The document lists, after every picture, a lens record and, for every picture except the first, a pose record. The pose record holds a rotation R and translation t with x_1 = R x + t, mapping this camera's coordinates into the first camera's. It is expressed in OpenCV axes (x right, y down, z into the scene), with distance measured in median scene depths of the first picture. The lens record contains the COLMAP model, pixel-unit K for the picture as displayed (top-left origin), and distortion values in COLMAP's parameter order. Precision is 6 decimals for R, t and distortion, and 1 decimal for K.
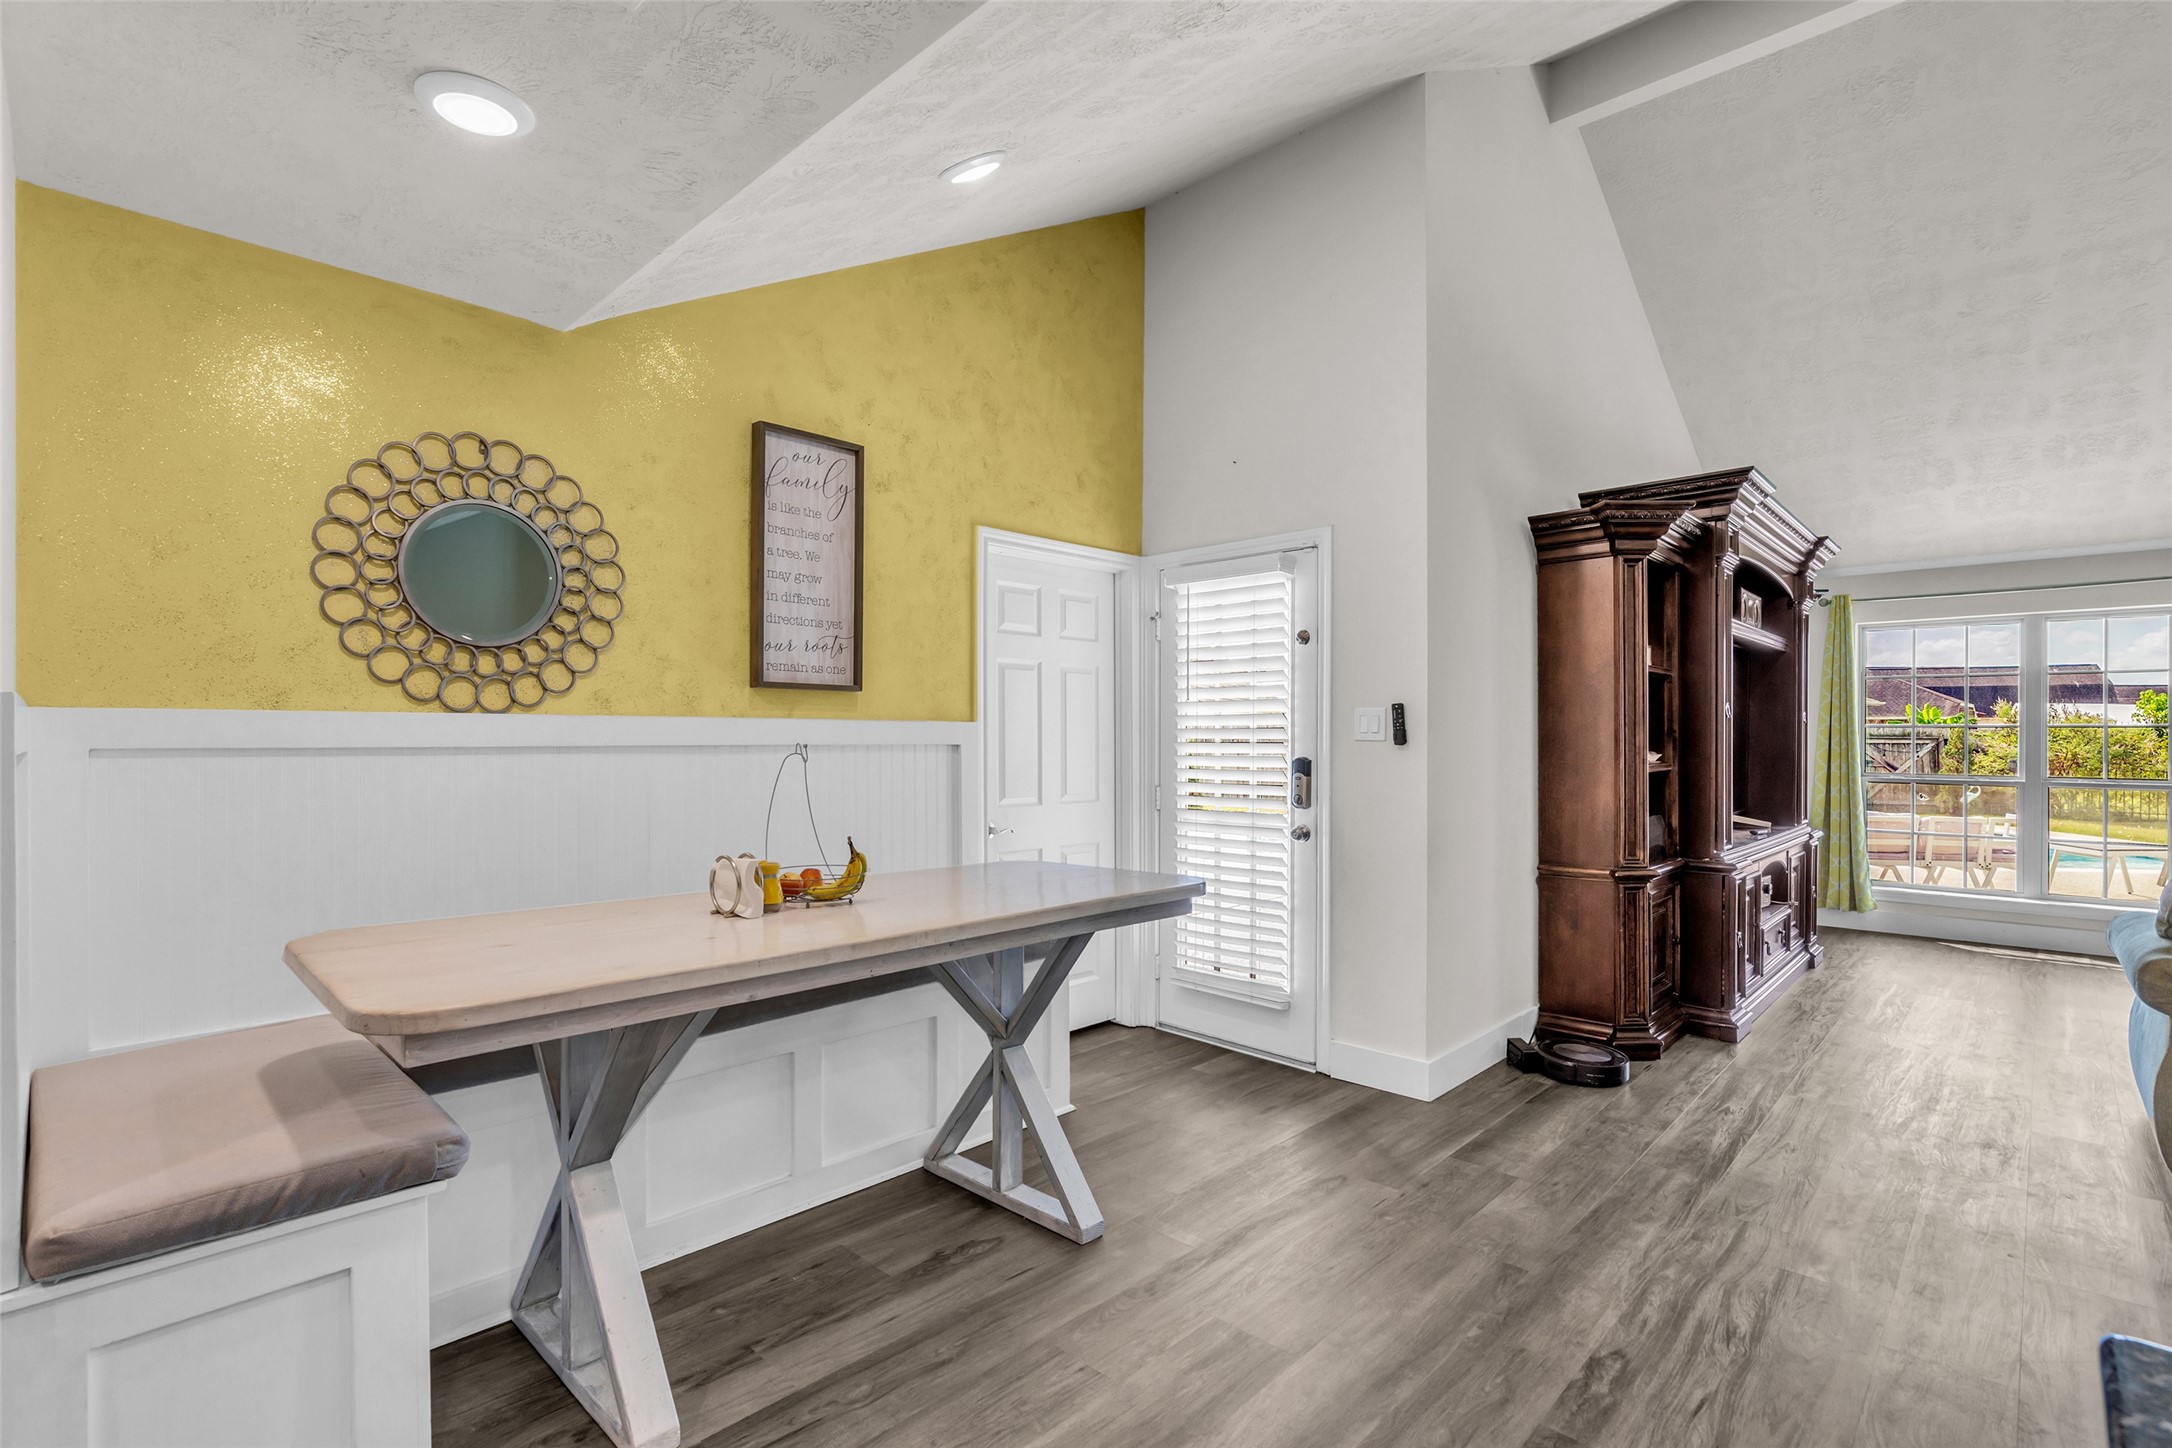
lens RADIAL K [[1000.9, 0, 1090.2], [0, 1000.9, 734.6], [0, 0, 1]] dist [-0.006738, 0.000471]
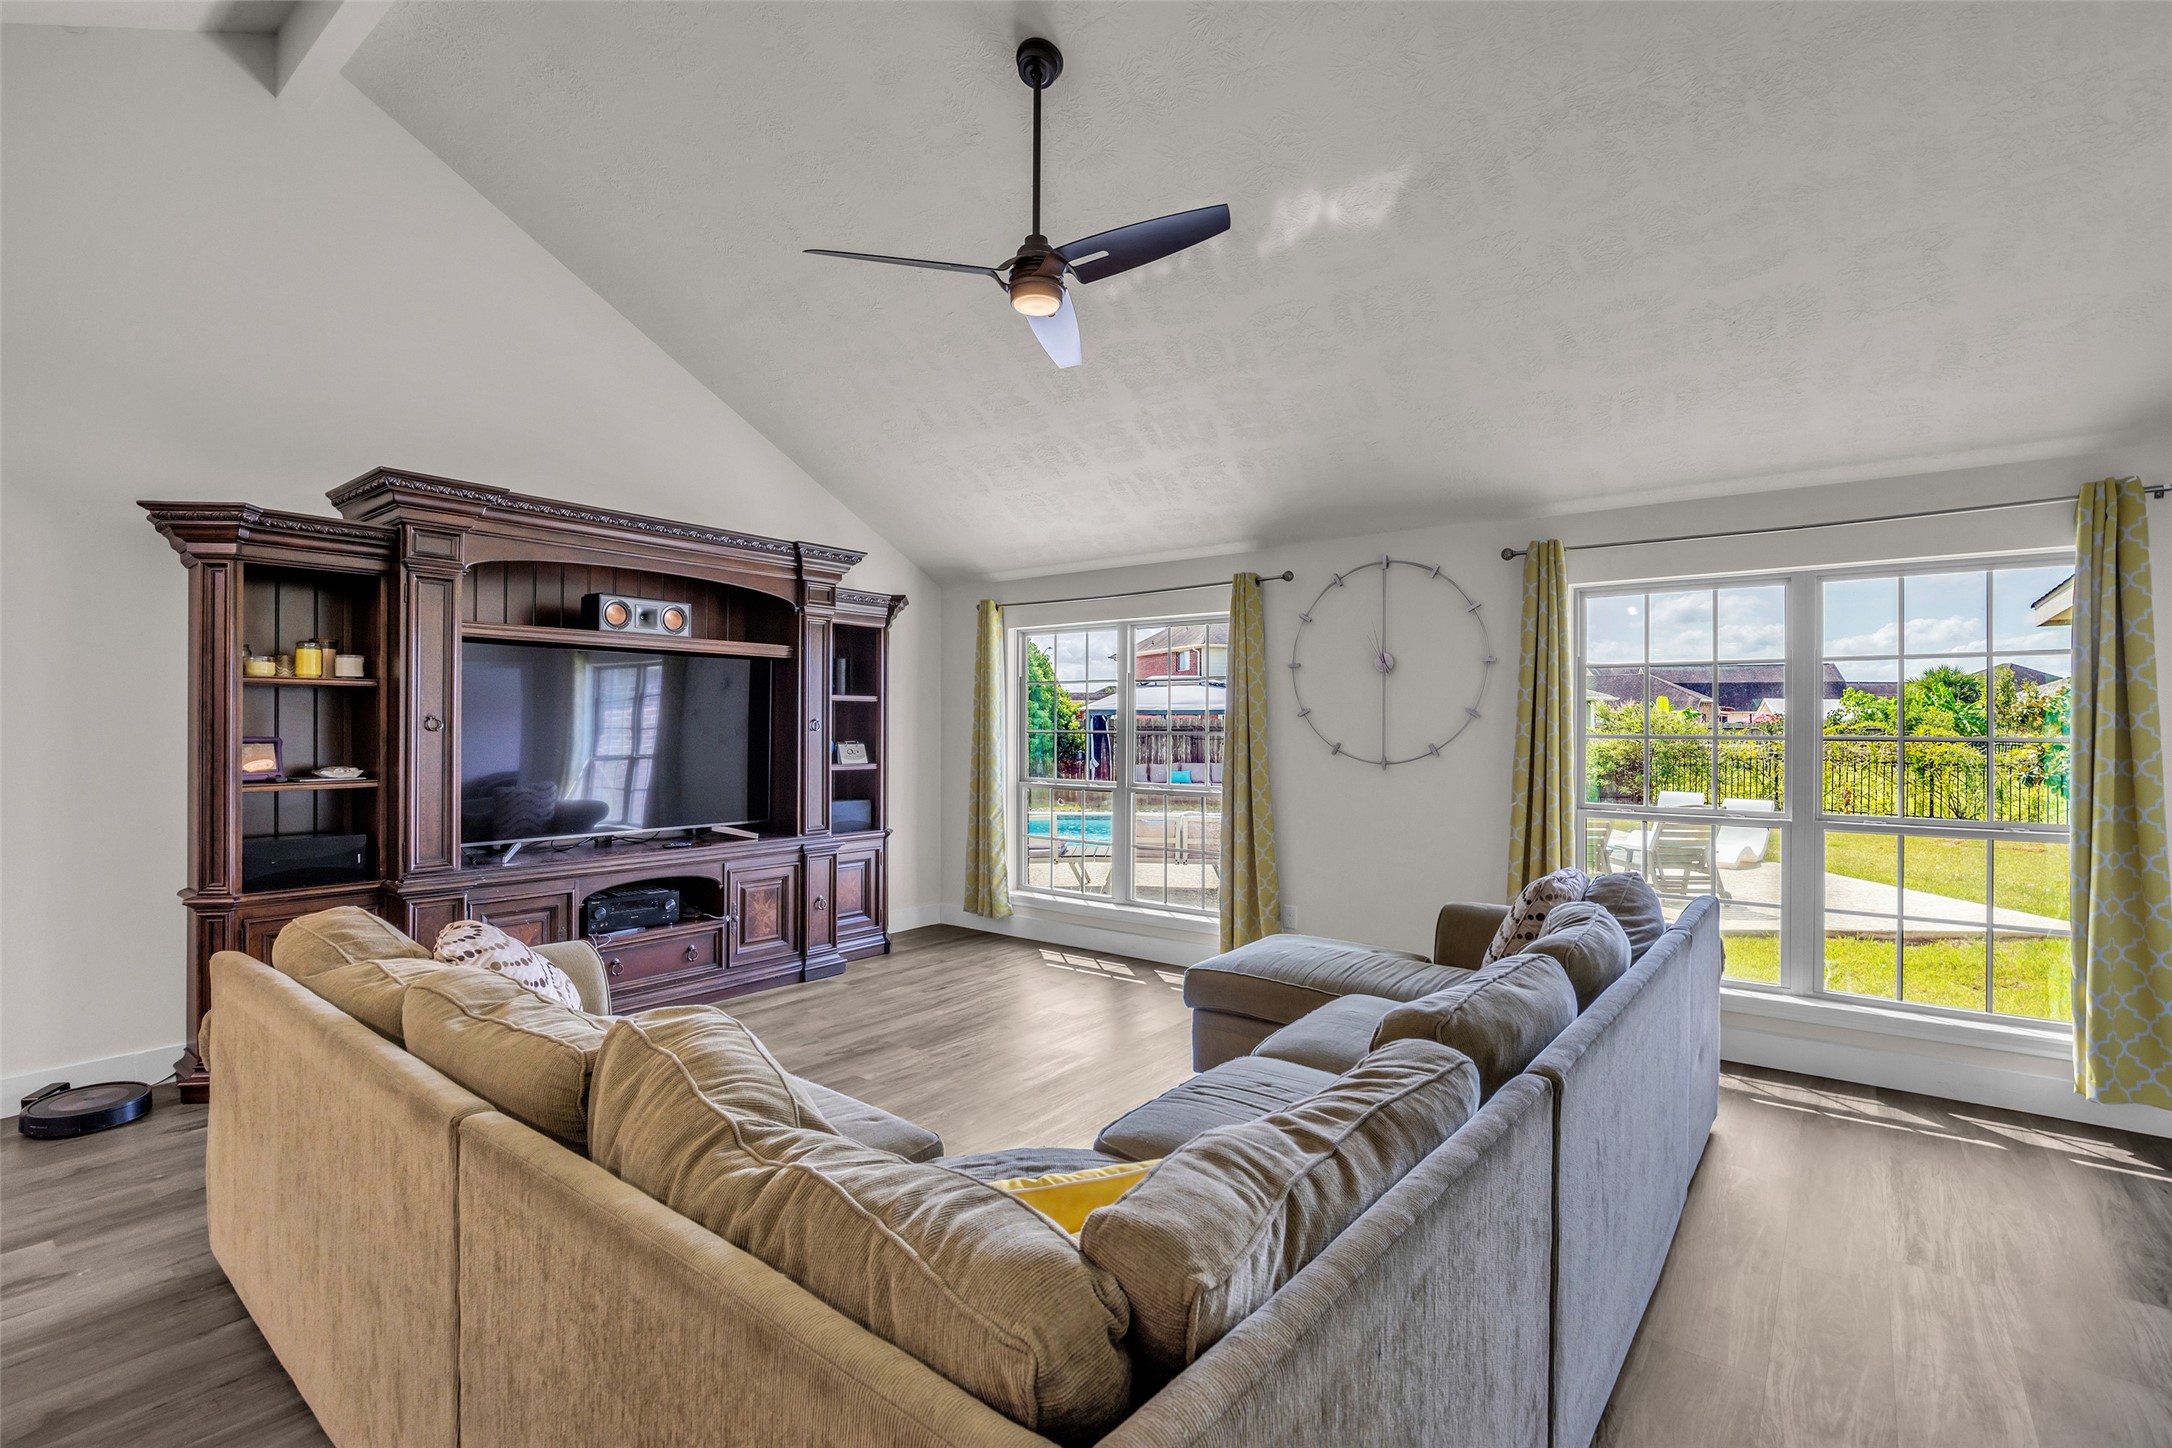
lens RADIAL K [[1000.9, 0, 1095.3], [0, 1000.9, 722.3], [0, 0, 1]] dist [-0.006738, 0.000471]
pose [[0.995442, 0.003404, 0.095303, 0.817542], [-0.003206, 0.999992, -0.002227, -0.016418], [-0.095310, 0.001911, 0.995446, -0.007248]]
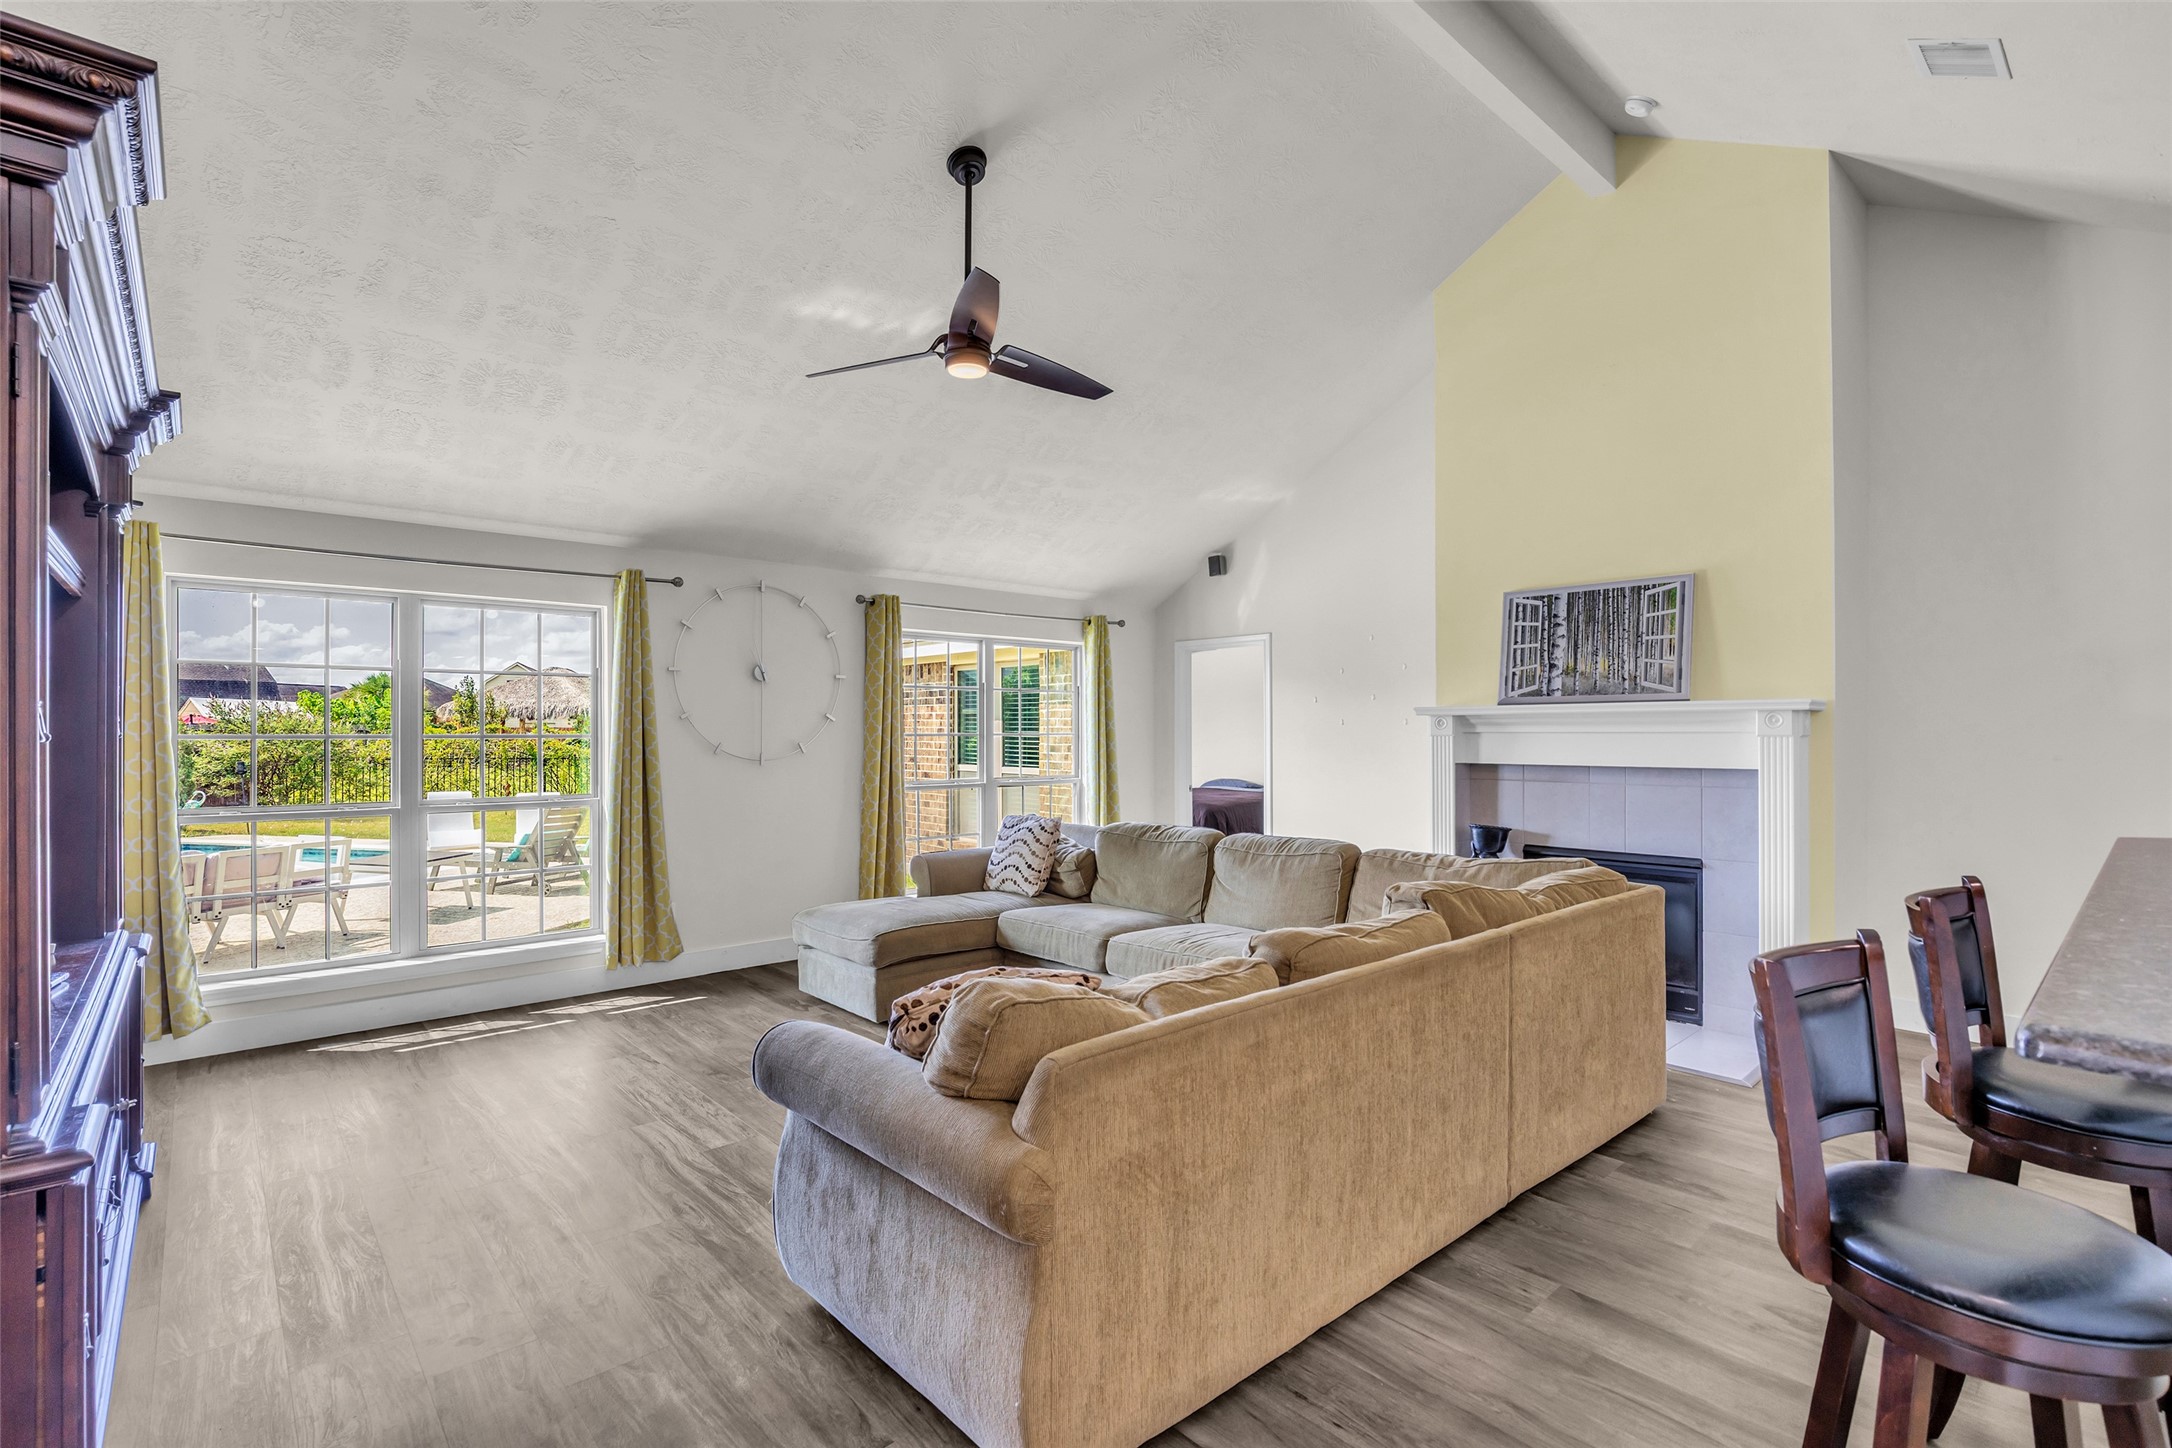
lens RADIAL K [[1000.9, 0, 1091.5], [0, 1000.9, 732.9], [0, 0, 1]] dist [-0.006738, 0.000471]
pose [[0.081064, -0.002838, 0.996705, 0.208683], [-0.001511, 0.999994, 0.002970, -0.014619], [-0.996708, -0.001747, 0.081059, 0.400994]]
